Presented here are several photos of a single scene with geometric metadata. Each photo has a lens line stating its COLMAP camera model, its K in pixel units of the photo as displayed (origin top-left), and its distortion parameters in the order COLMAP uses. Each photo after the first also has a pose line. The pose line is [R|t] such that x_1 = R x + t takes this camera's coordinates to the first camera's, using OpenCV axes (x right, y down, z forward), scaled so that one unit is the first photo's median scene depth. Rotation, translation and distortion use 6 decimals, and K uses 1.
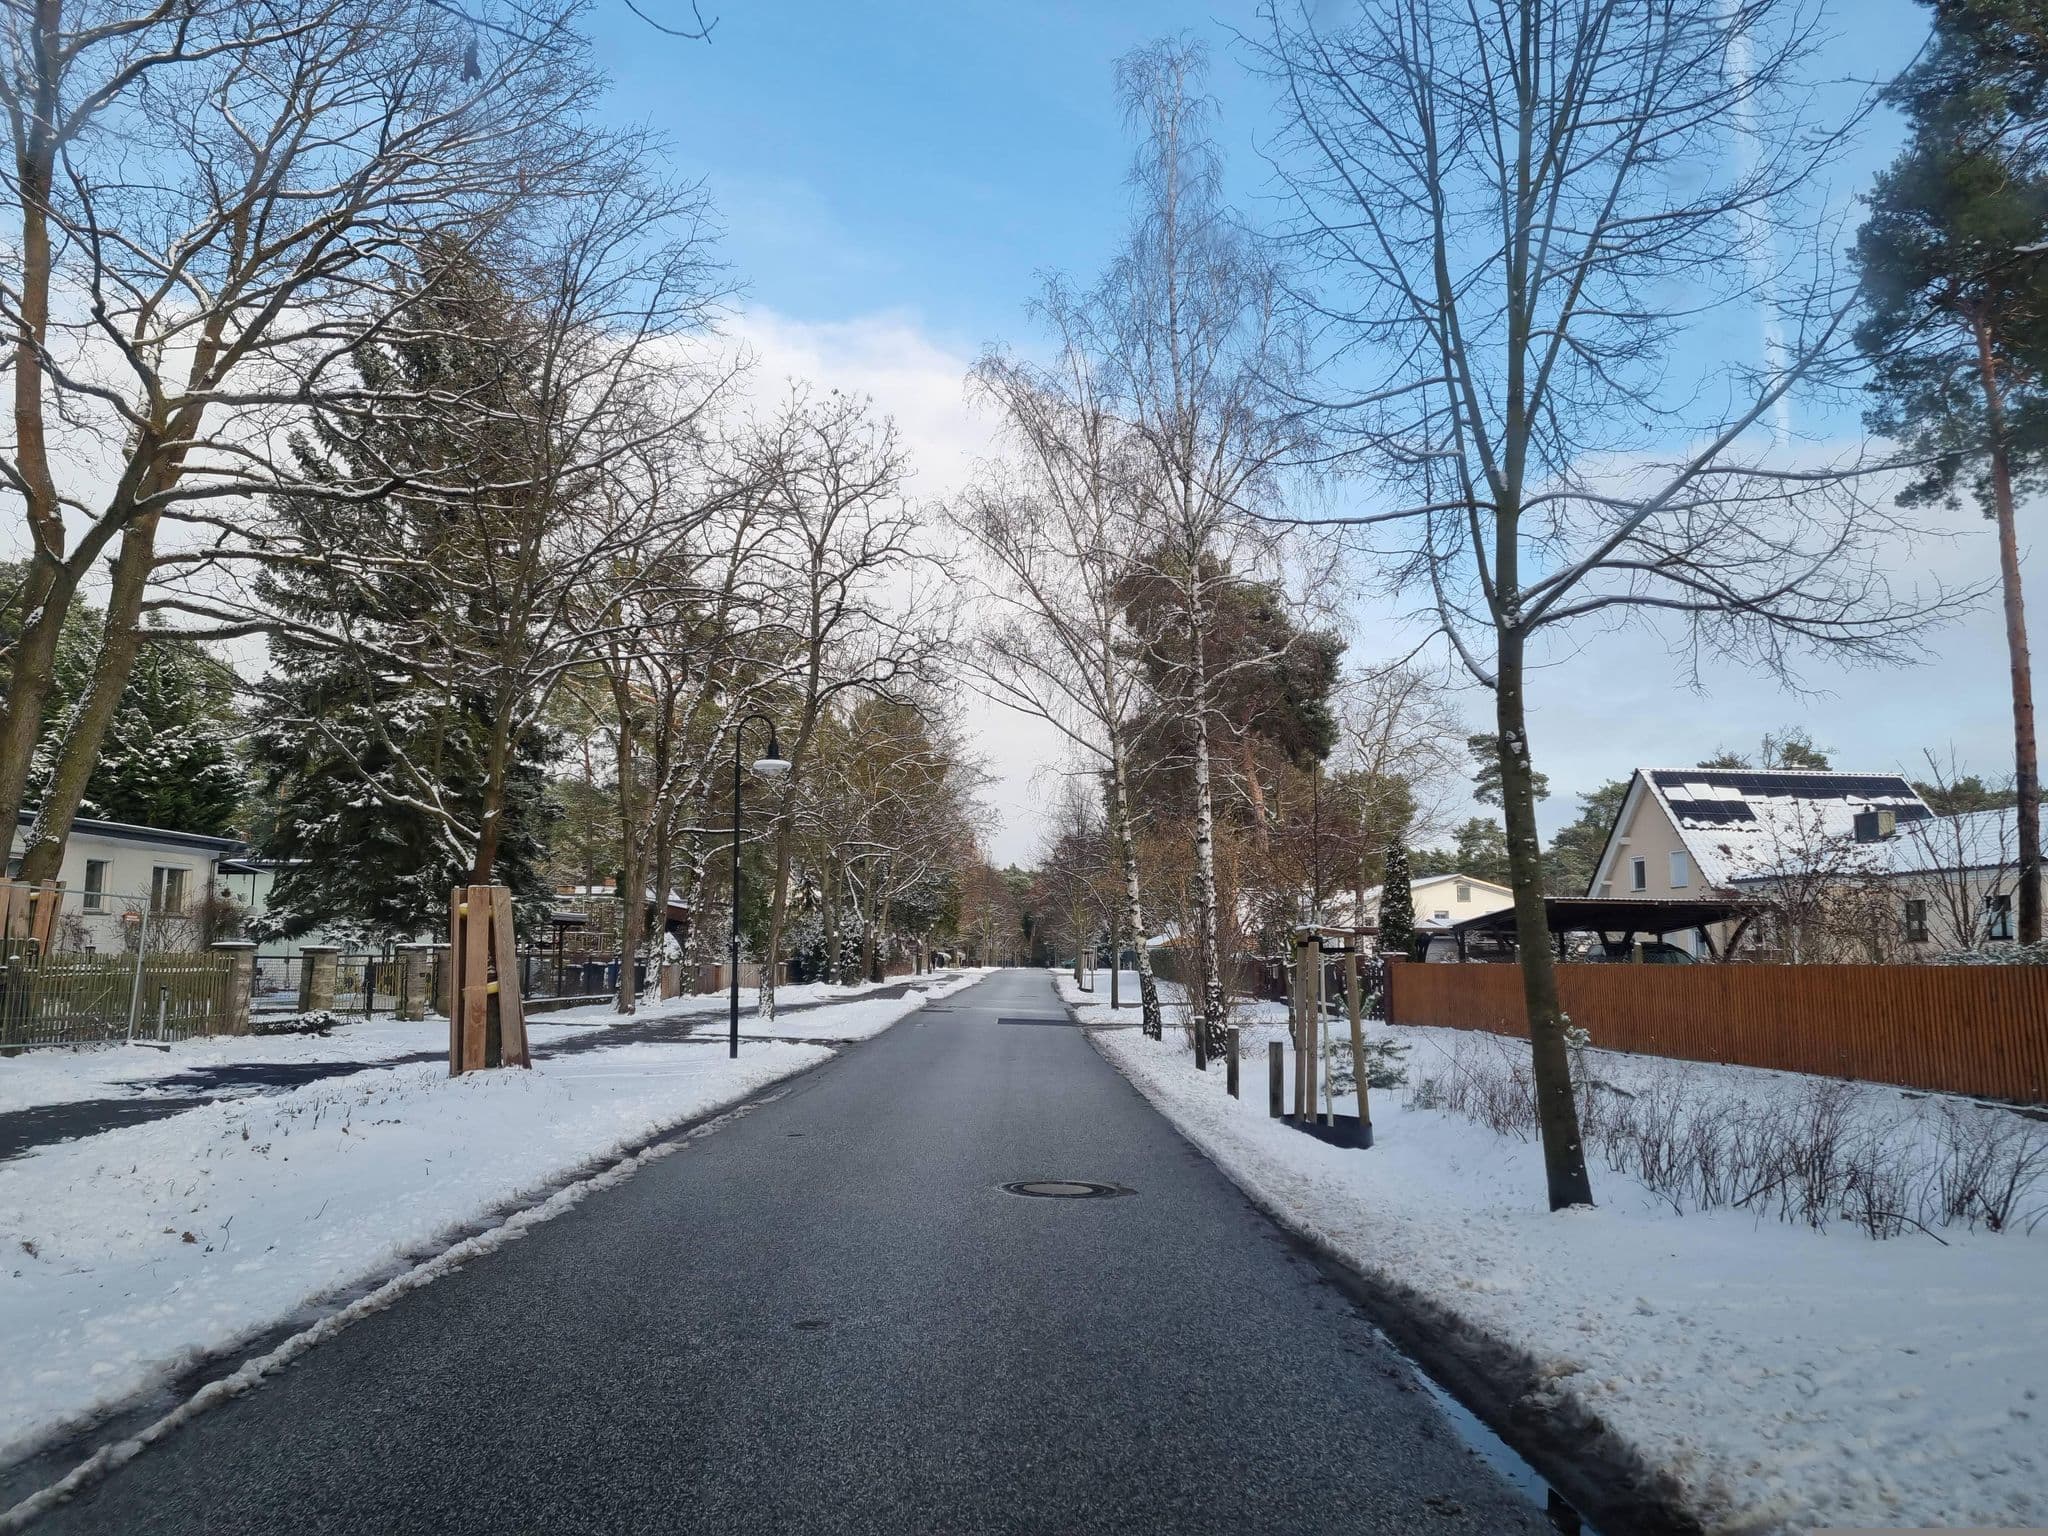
lens RADIAL K [[1678.5, 0, 1026.9], [0, 1678.5, 769.2], [0, 0, 1]] dist [0.067562, 0.003658]
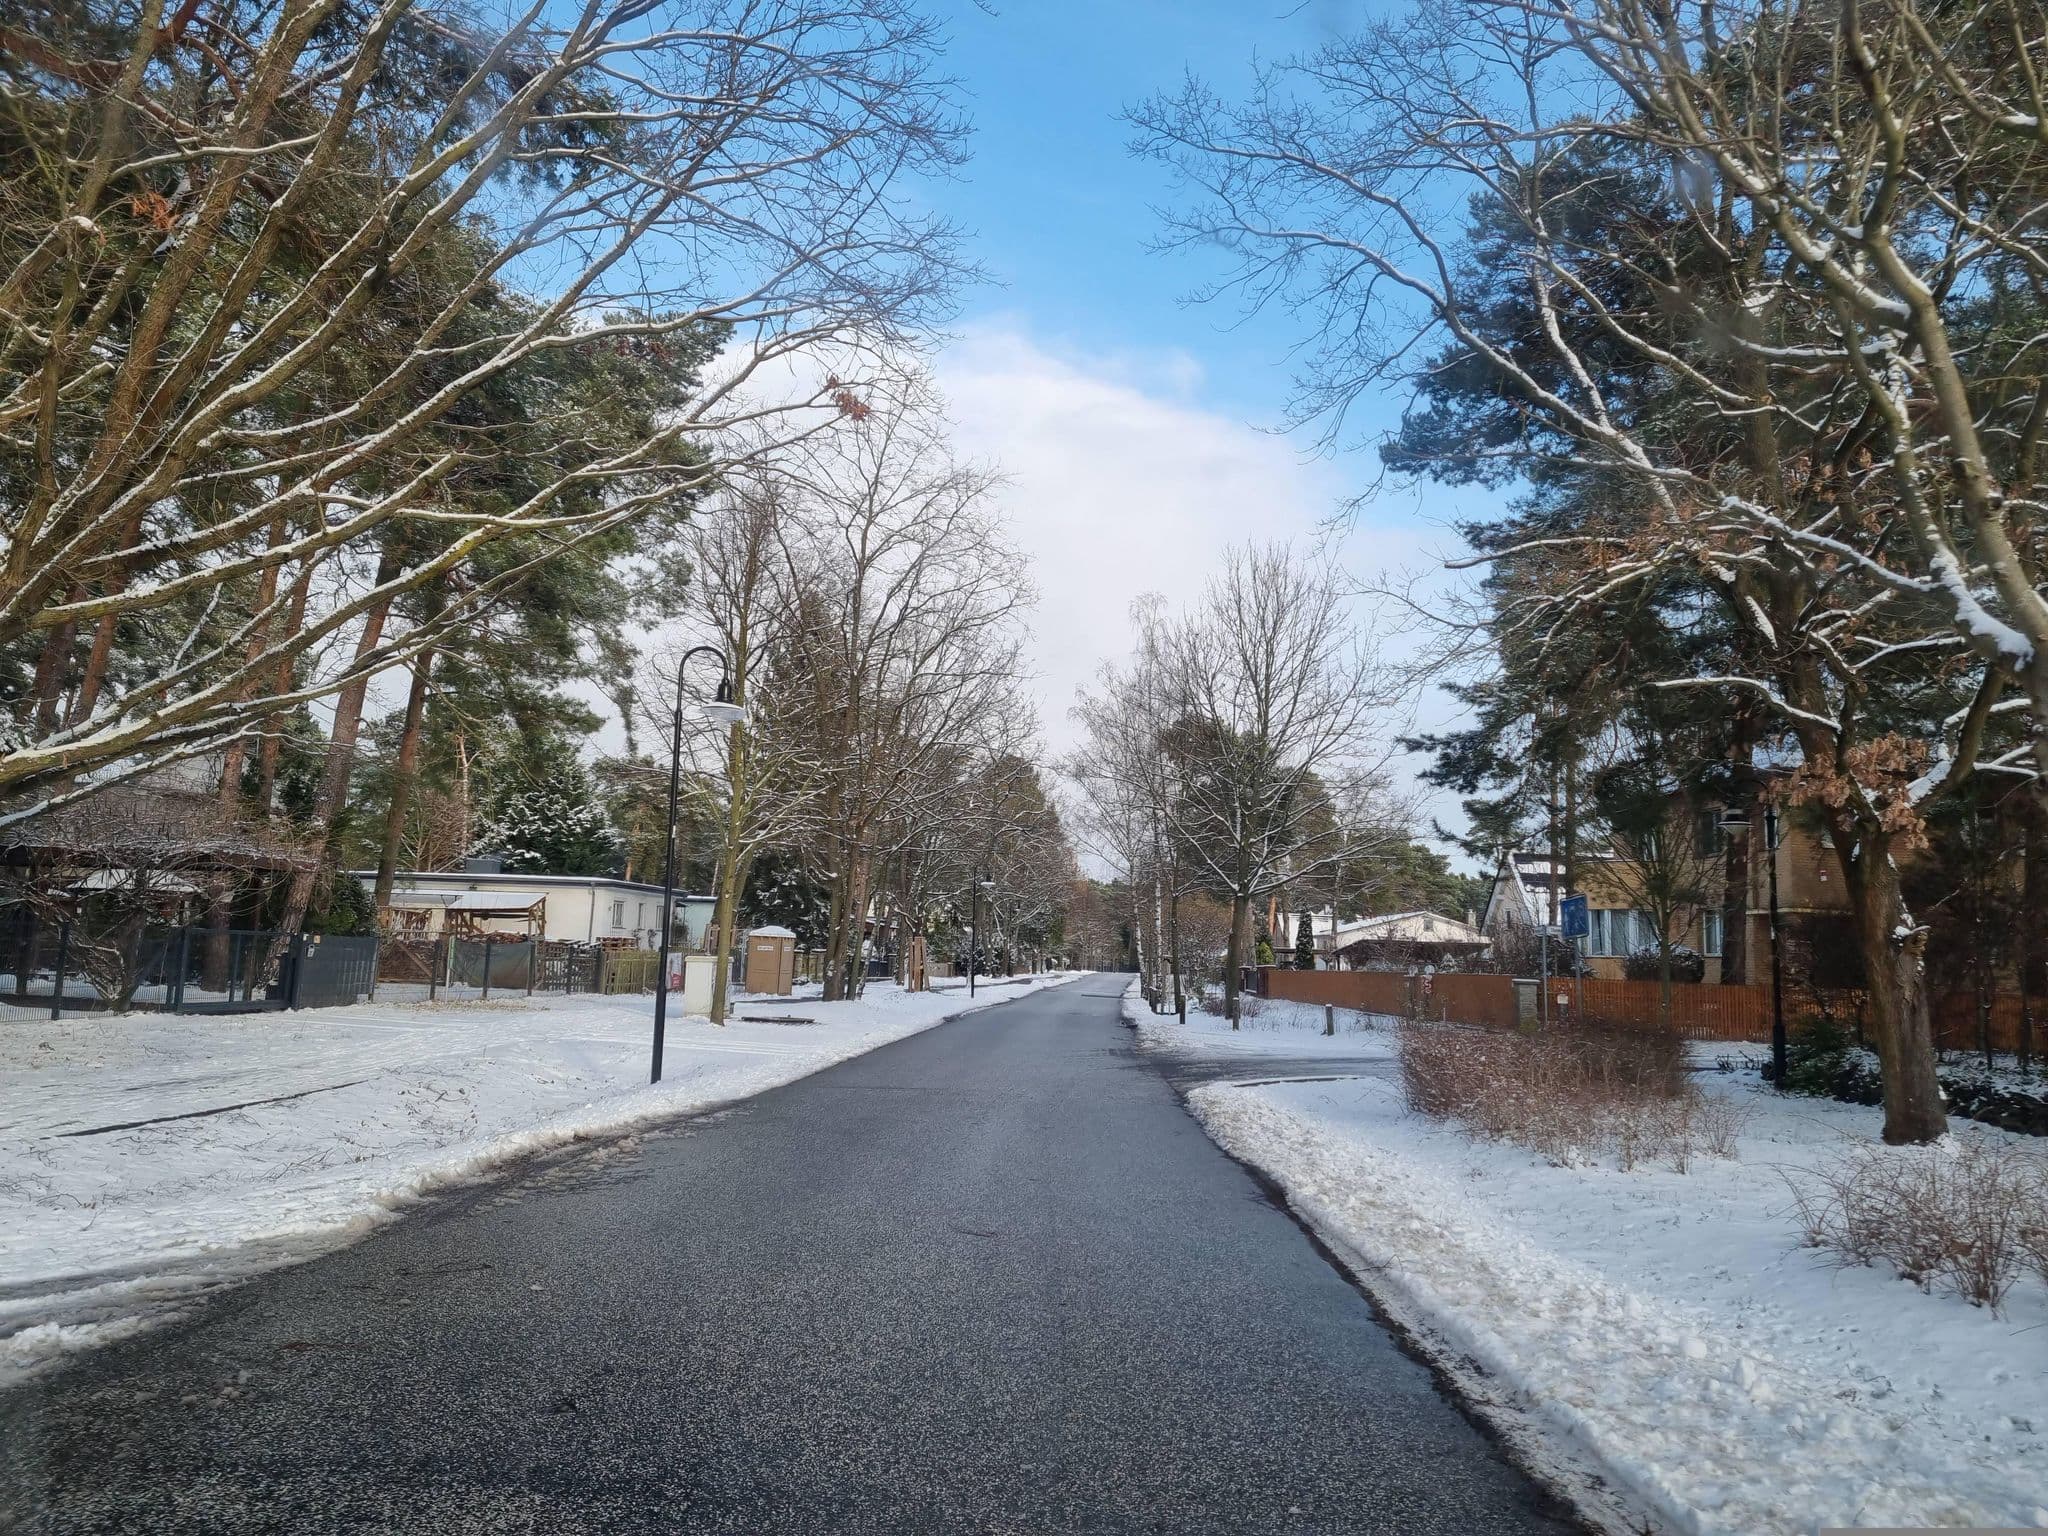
lens RADIAL K [[1678.5, 0, 1023.9], [0, 1678.5, 765.5], [0, 0, 1]] dist [0.067562, 0.003658]
pose [[0.997659, 0.016811, -0.066290, 0.024794], [-0.017159, 0.999842, -0.004687, -0.064376], [0.066200, 0.005813, 0.997789, -0.573046]]
